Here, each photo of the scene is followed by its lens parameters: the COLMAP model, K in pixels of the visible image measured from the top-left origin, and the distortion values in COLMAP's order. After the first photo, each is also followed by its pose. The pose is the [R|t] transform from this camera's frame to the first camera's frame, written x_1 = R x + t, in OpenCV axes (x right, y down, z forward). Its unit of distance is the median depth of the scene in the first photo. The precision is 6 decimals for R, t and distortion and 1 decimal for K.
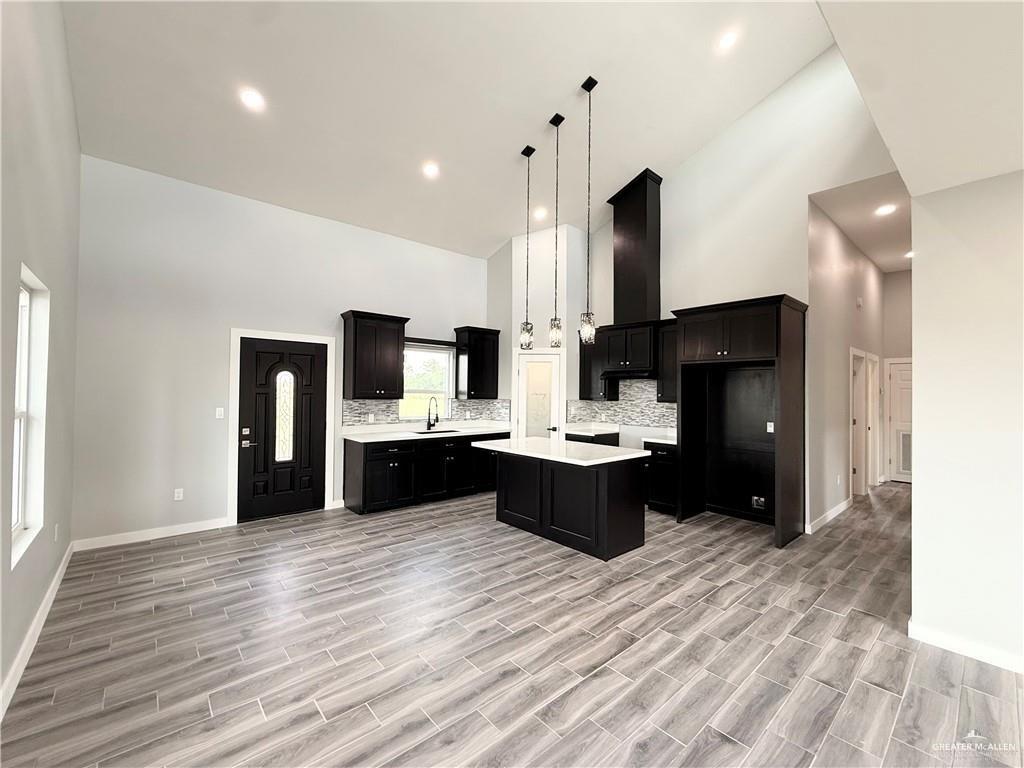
lens RADIAL K [[425.4, 0, 512.7], [0, 425.4, 385.6], [0, 0, 1]] dist [-0.000695, 0.000808]
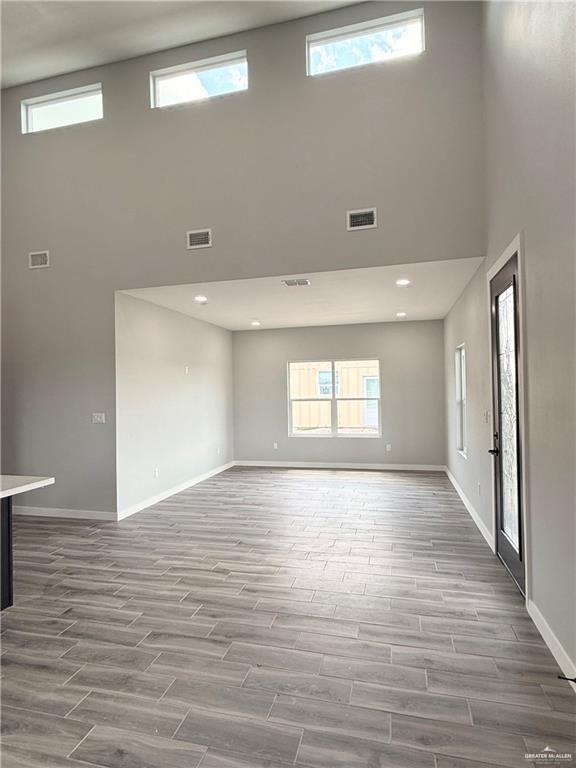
lens RADIAL K [[425.7, 0, 285.5], [0, 425.7, 383.6], [0, 0, 1]] dist [-0.000817, 0.001085]
pose [[-0.562567, 0.007541, 0.826717, -0.614527], [-0.000859, 0.999953, -0.009705, -0.004491], [-0.826751, -0.006170, -0.562534, 0.831846]]
